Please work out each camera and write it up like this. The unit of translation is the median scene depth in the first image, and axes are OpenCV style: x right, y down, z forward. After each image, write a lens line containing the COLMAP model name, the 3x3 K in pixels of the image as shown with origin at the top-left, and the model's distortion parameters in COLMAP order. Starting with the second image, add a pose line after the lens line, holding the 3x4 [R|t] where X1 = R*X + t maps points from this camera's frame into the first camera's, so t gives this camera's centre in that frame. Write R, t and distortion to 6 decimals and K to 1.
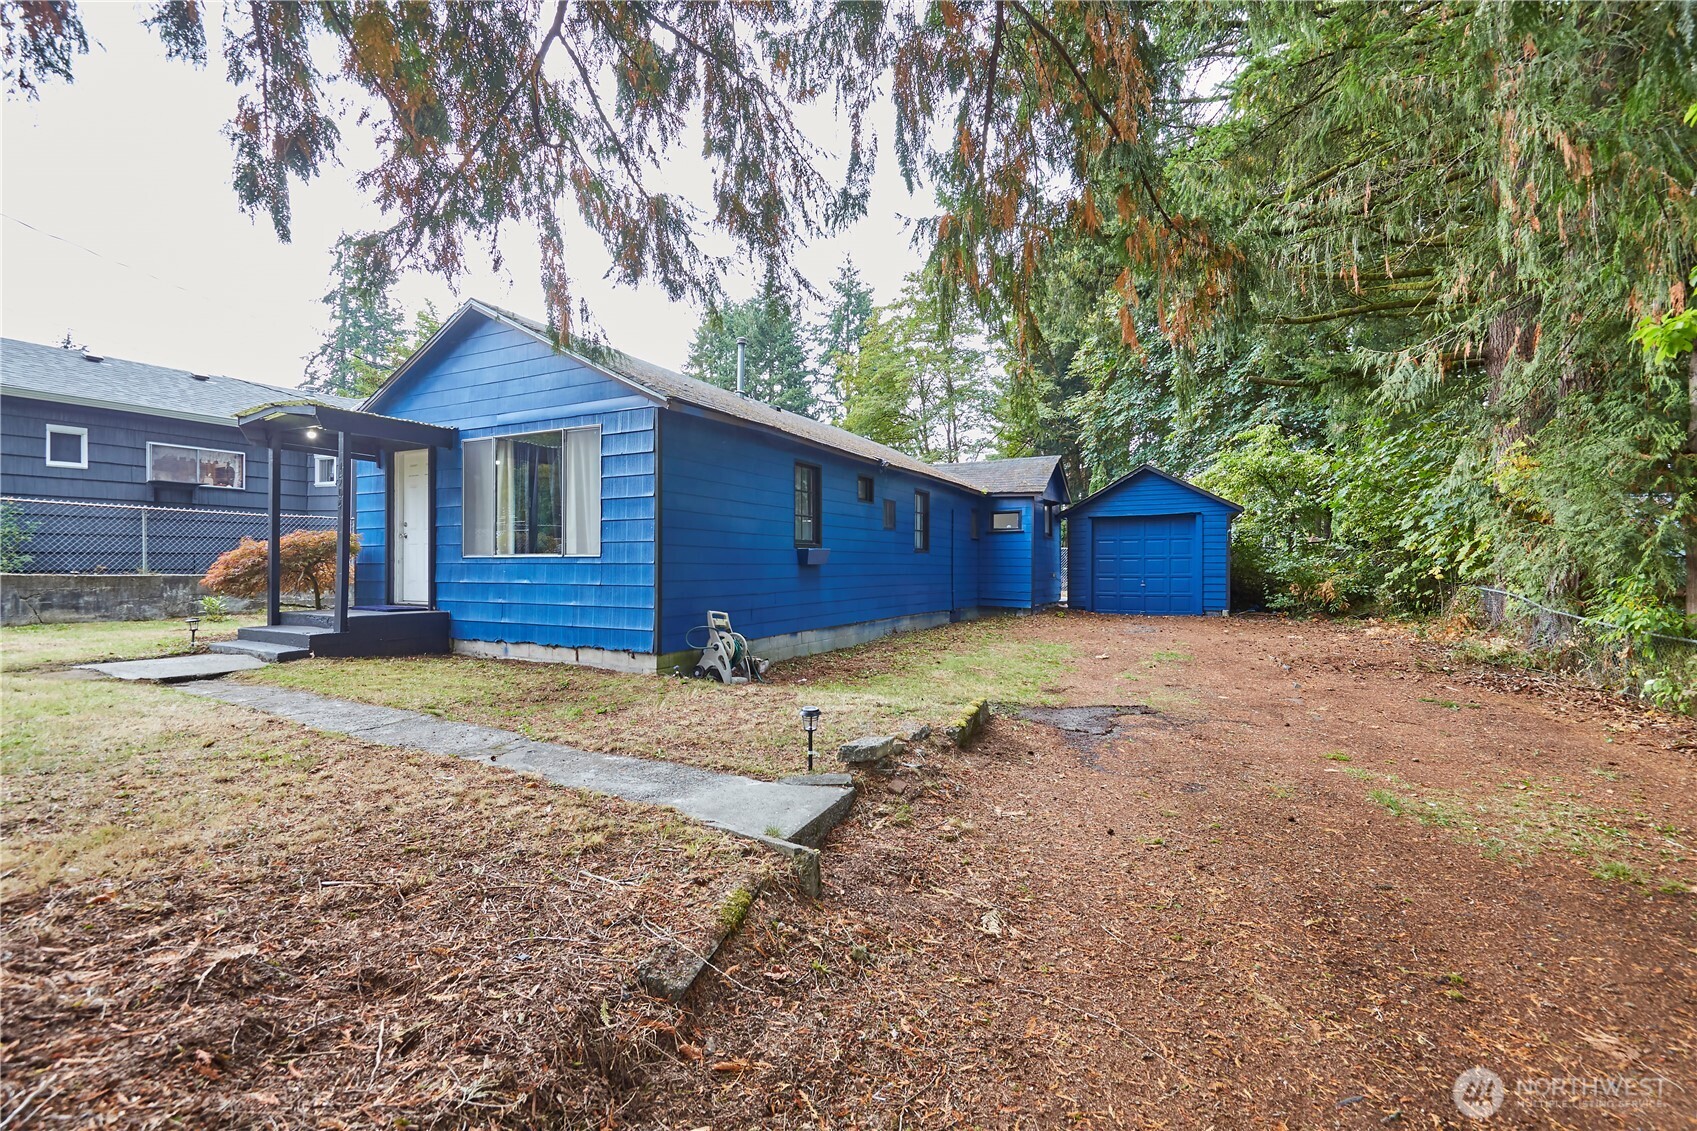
lens RADIAL K [[814.3, 0, 876.2], [0, 814.3, 581.6], [0, 0, 1]] dist [0.008319, -0.000568]
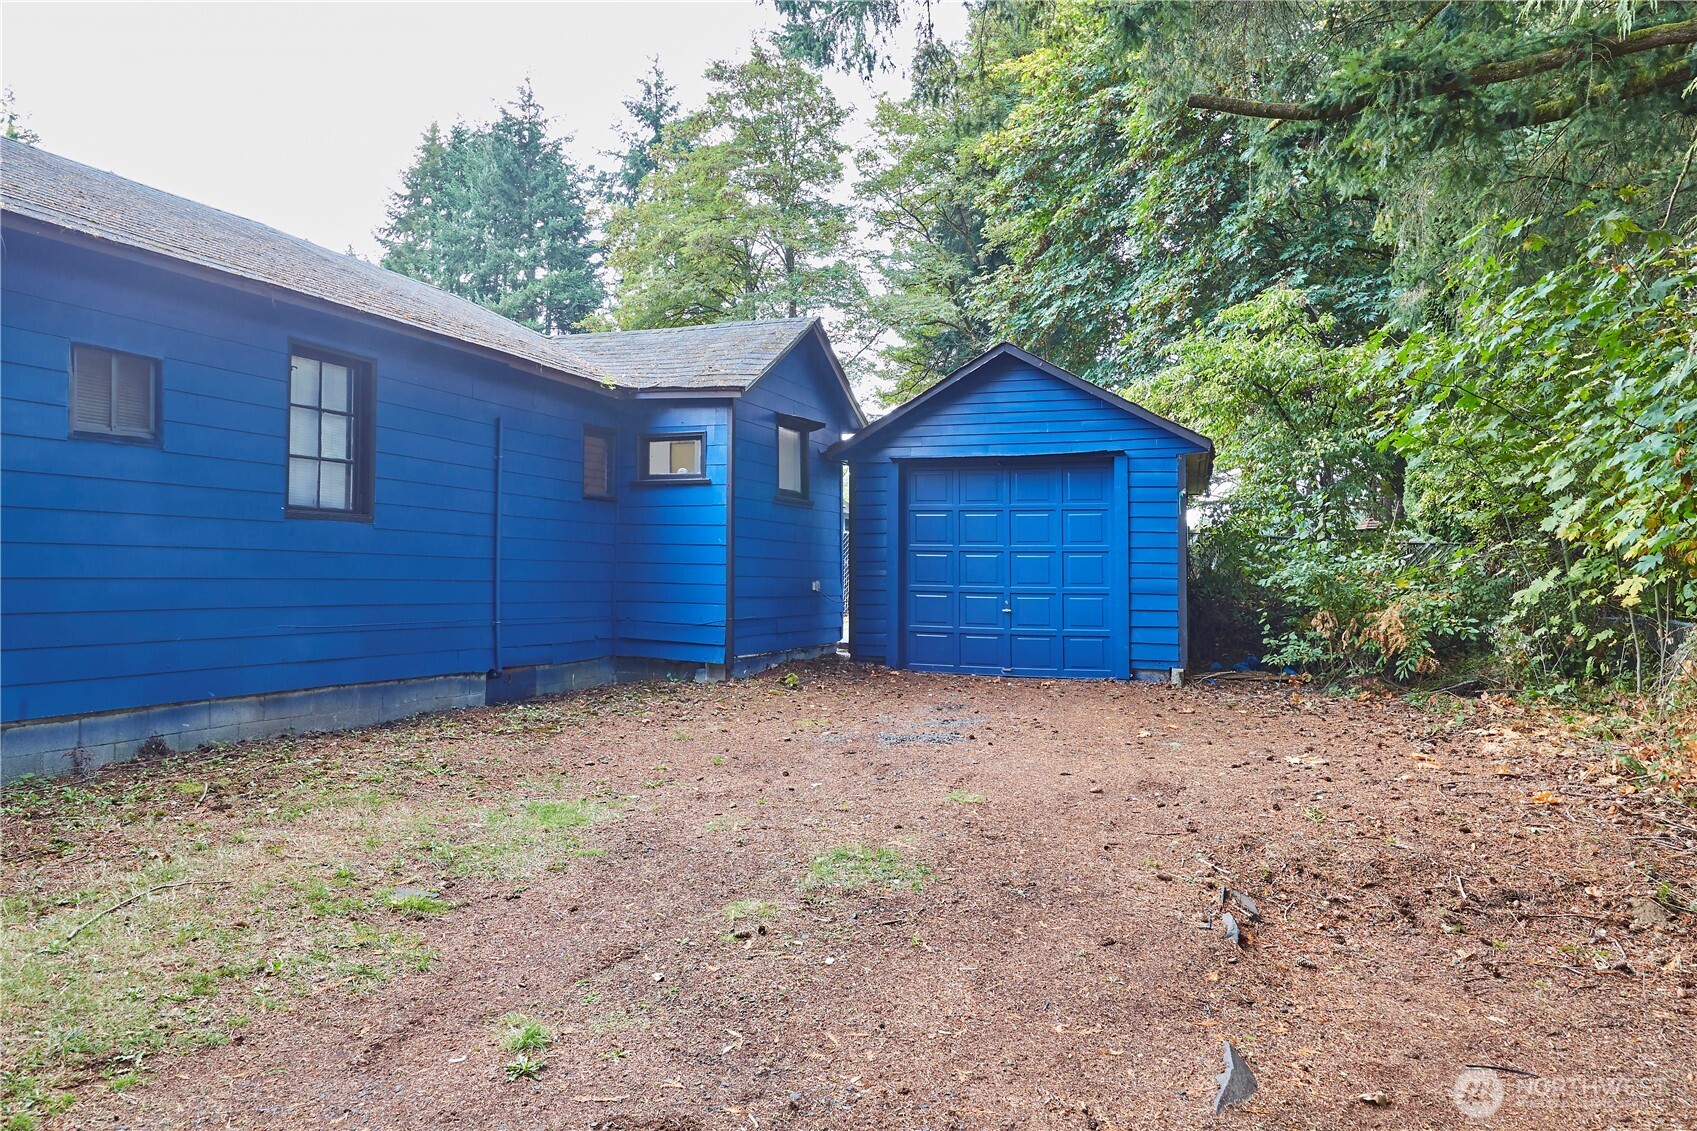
lens RADIAL K [[1187.2, 0, 900.2], [0, 1187.2, 522.2], [0, 0, 1]] dist [0.012482, 0.000455]
pose [[0.994586, 0.018089, 0.102332, 0.212930], [-0.011968, 0.998120, -0.060116, -0.004508], [-0.103227, 0.058566, 0.992932, 0.369297]]
